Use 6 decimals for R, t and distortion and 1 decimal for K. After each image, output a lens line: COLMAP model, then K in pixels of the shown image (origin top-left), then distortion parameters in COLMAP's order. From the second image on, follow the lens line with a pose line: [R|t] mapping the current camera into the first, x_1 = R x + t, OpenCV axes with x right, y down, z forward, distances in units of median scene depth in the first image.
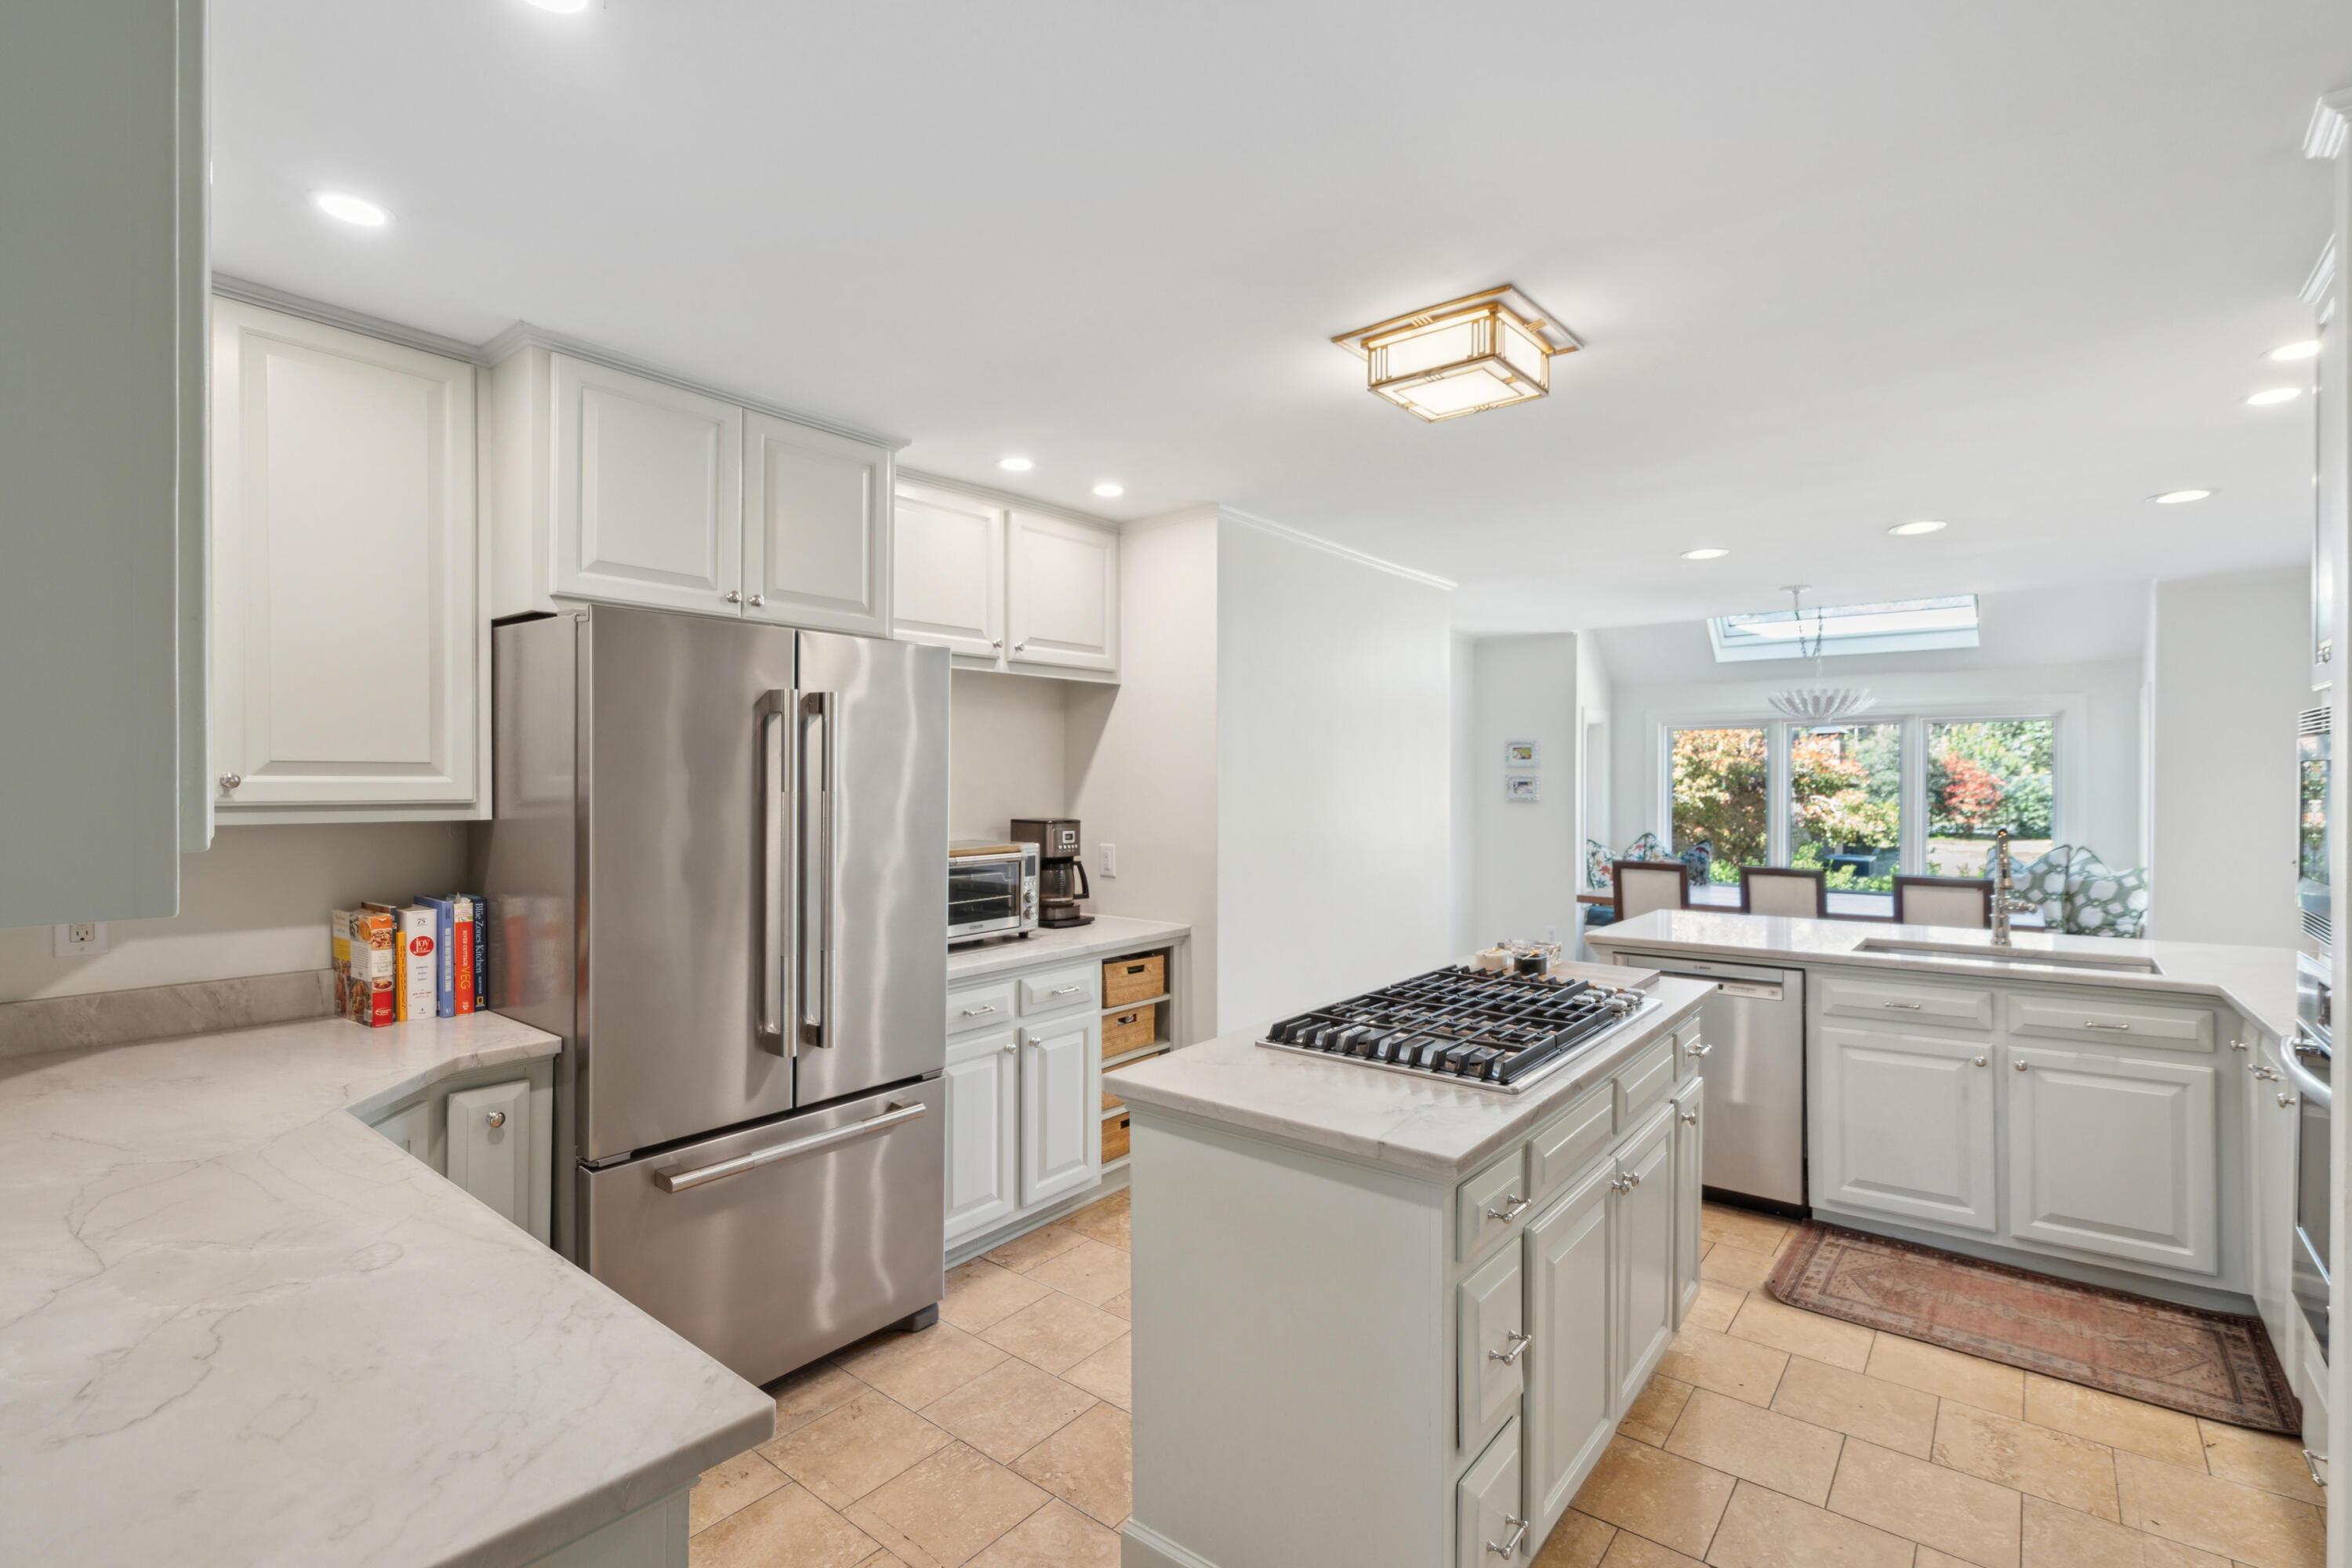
lens RADIAL K [[1066.4, 0, 1181.9], [0, 1066.4, 792.7], [0, 0, 1]] dist [-0.010216, 0.000210]
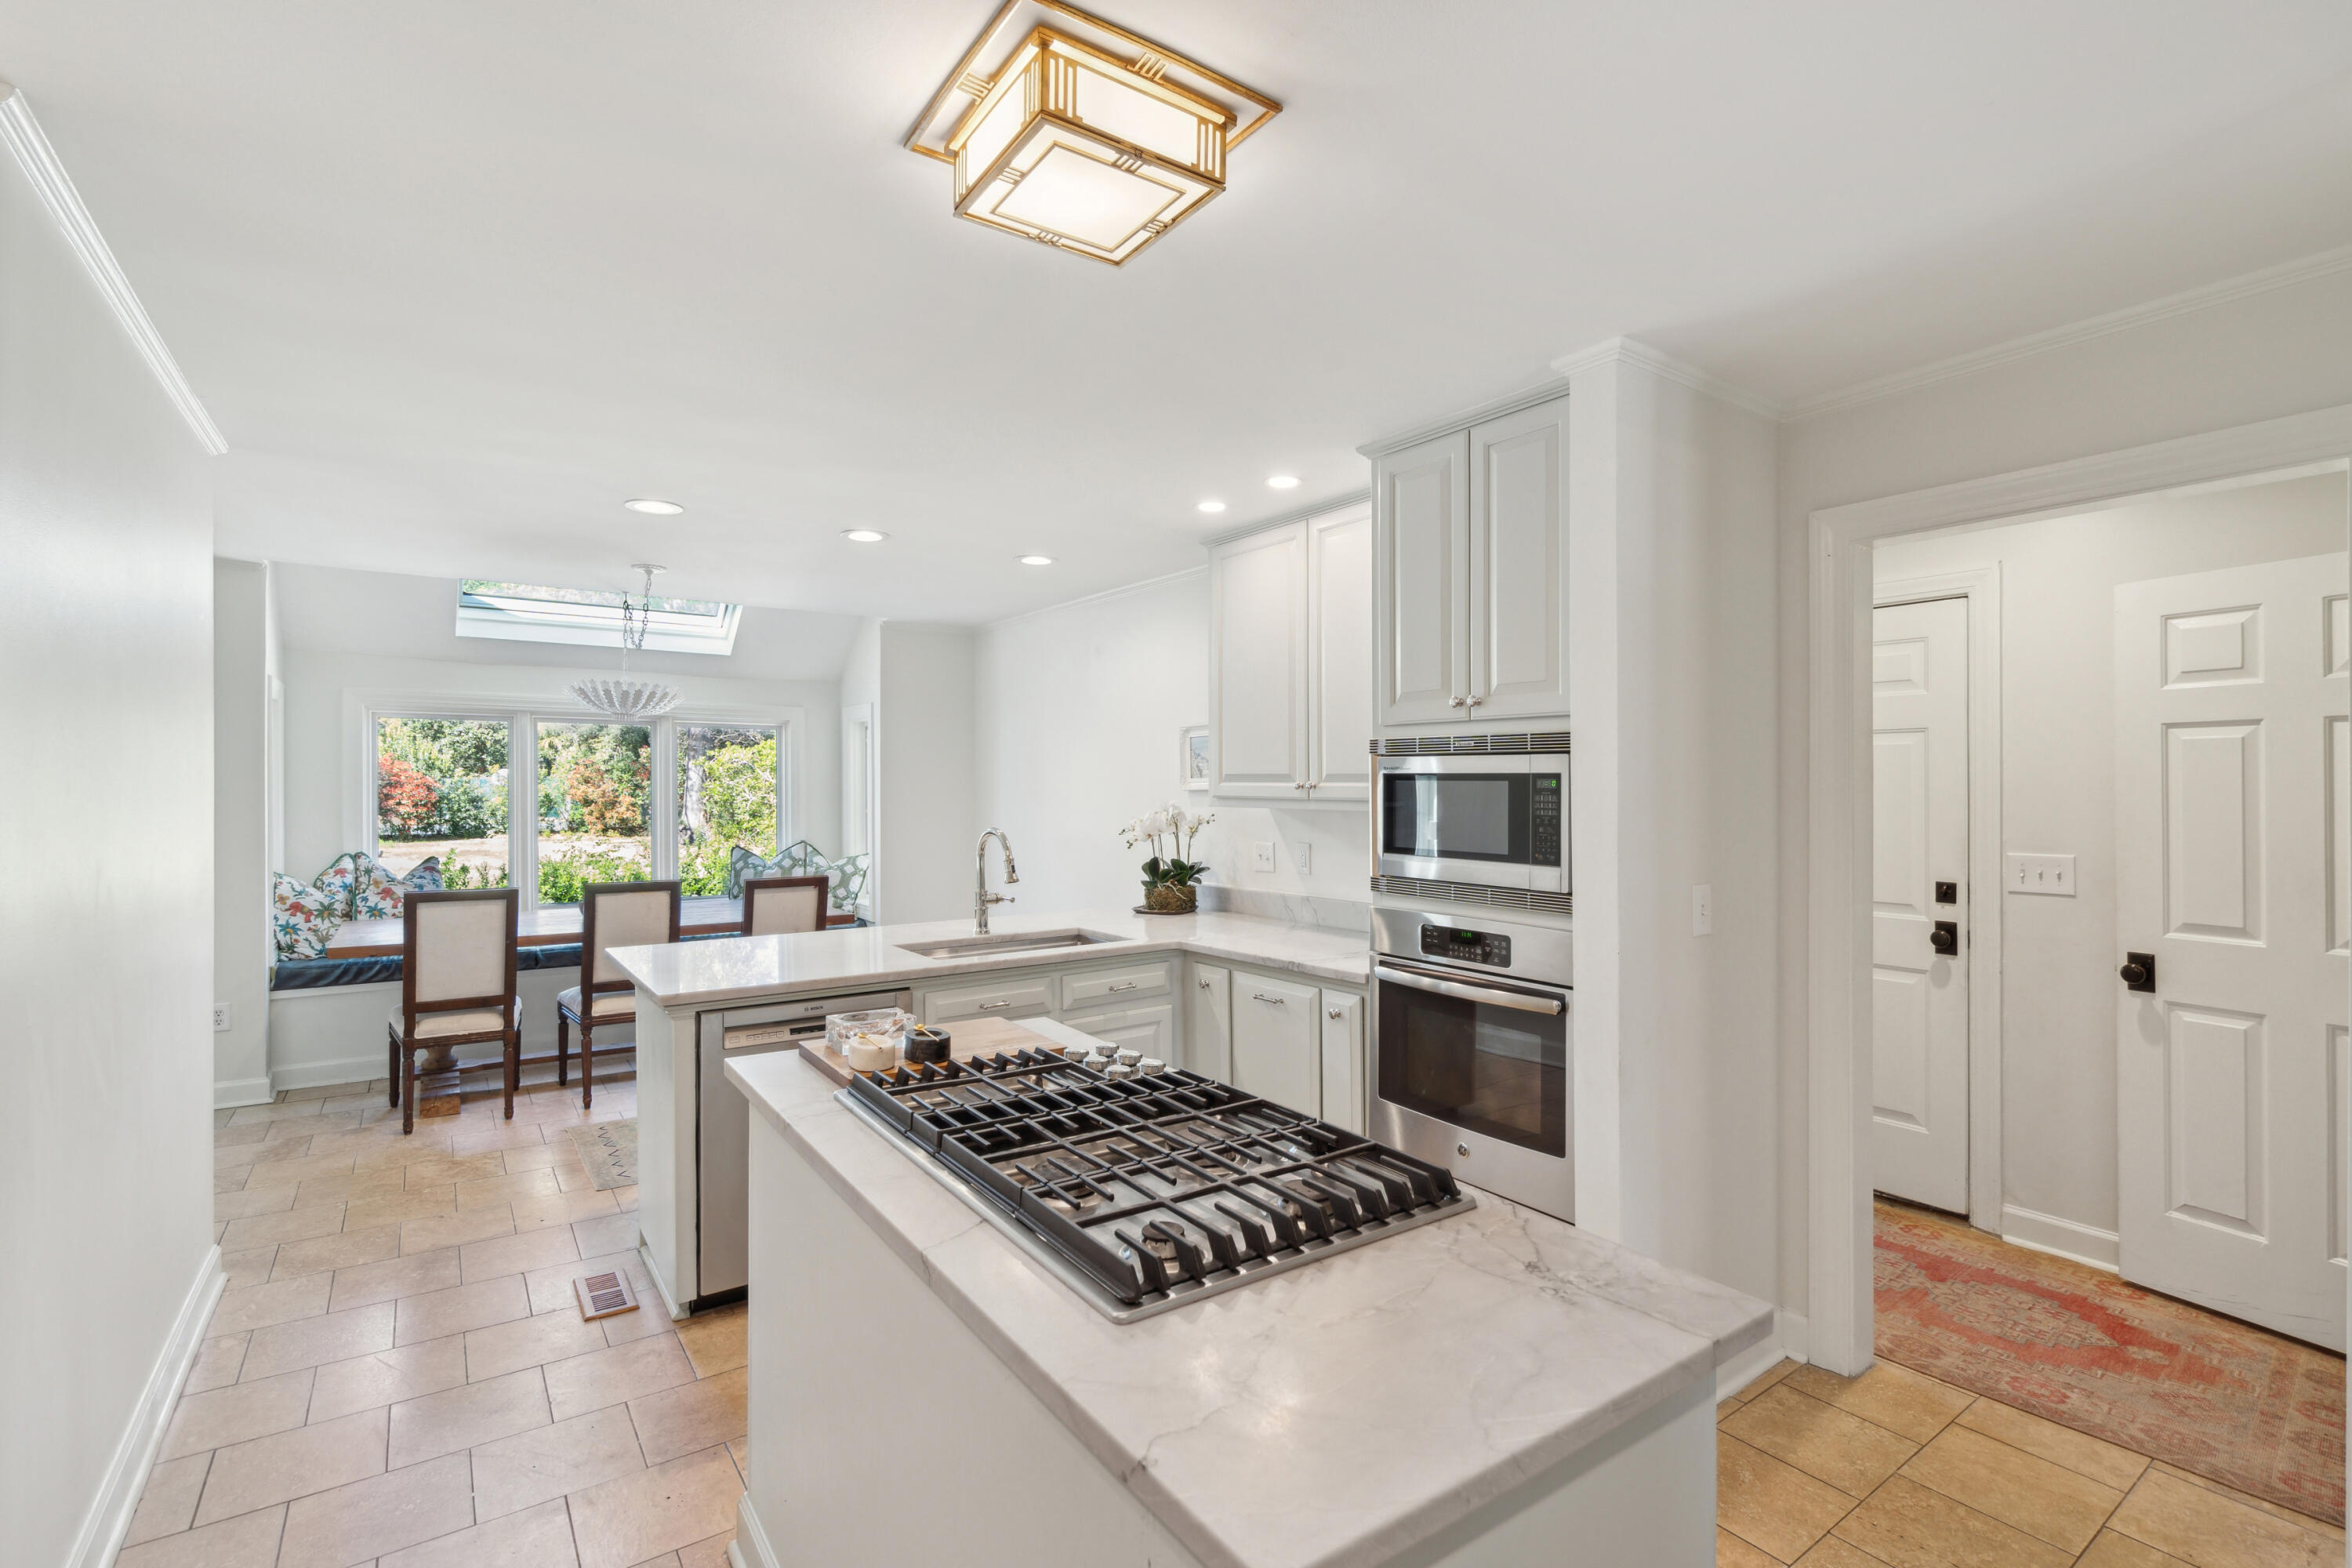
lens RADIAL K [[1066.4, 0, 1176.1], [0, 1066.4, 782.0], [0, 0, 1]] dist [-0.010216, 0.000210]
pose [[0.285197, 0.004760, 0.958457, -0.115742], [0.006276, 0.999957, -0.006834, -0.002586], [-0.958448, 0.007964, 0.285155, 0.245132]]
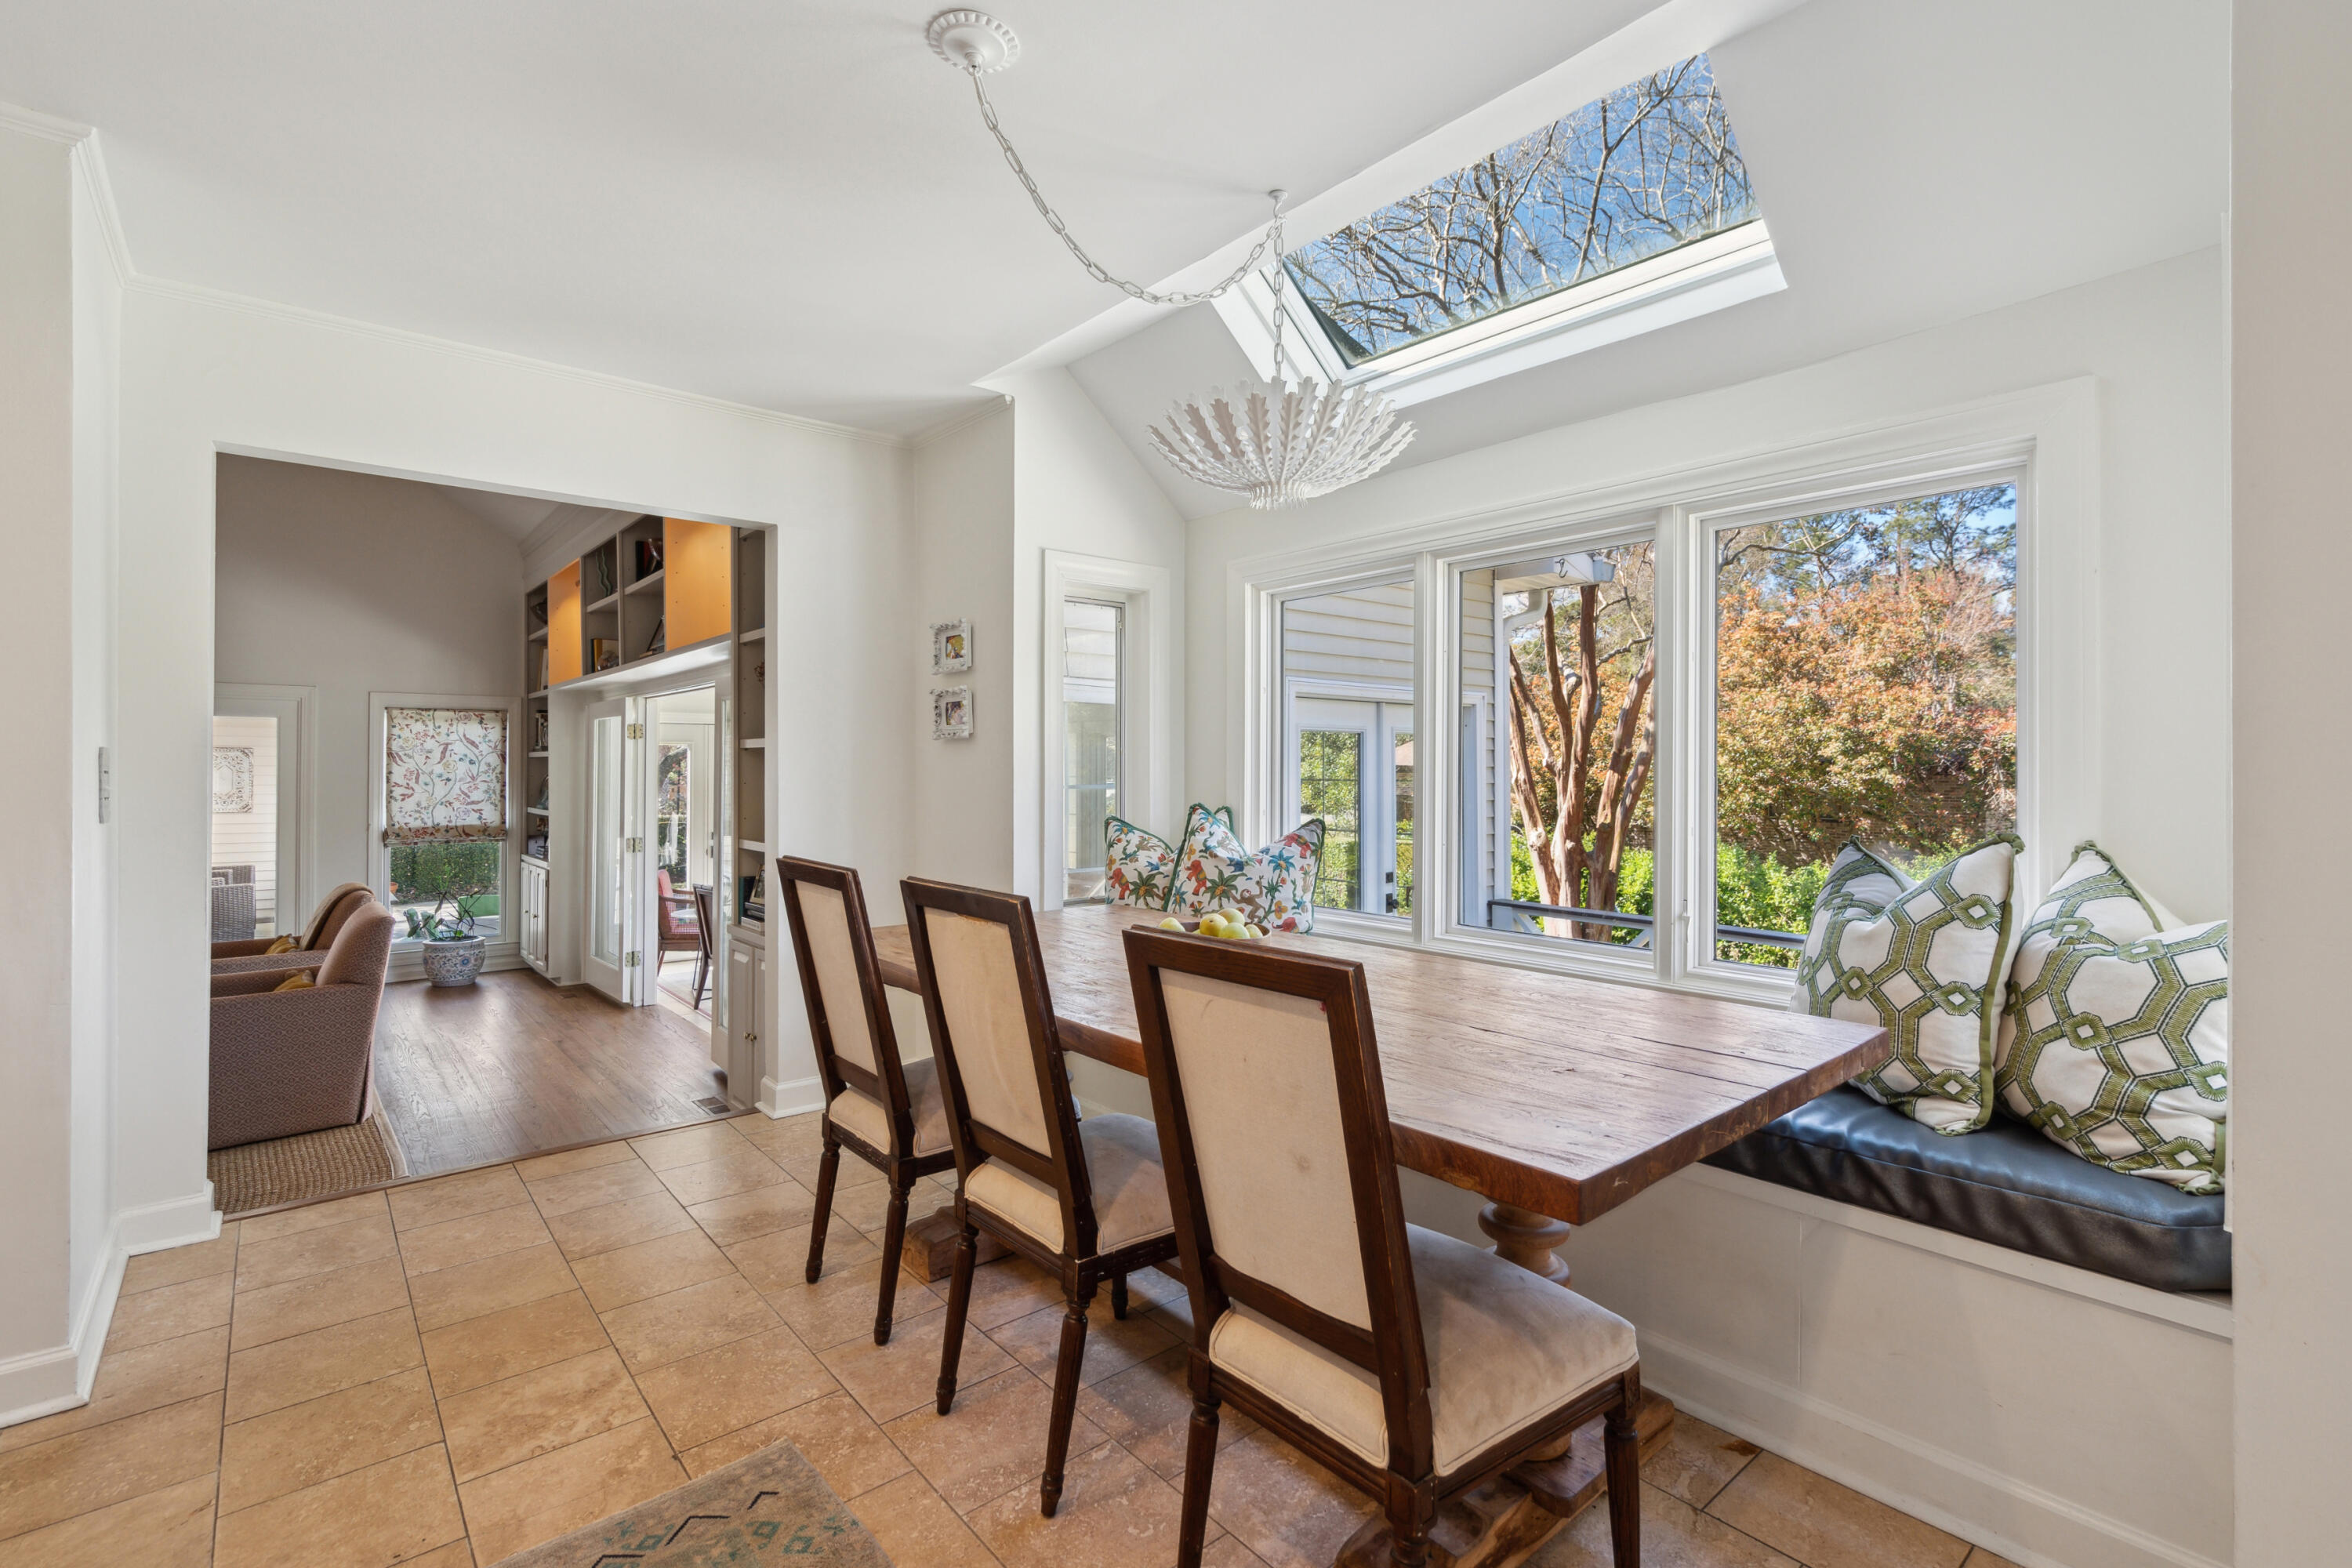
lens RADIAL K [[1066.4, 0, 1169.9], [0, 1066.4, 763.4], [0, 0, 1]] dist [-0.010216, 0.000210]
pose [[0.979926, 0.002760, -0.199341, 0.542655], [-0.006125, 0.999849, -0.016263, 0.028427], [0.199266, 0.017158, 0.979795, 0.529856]]
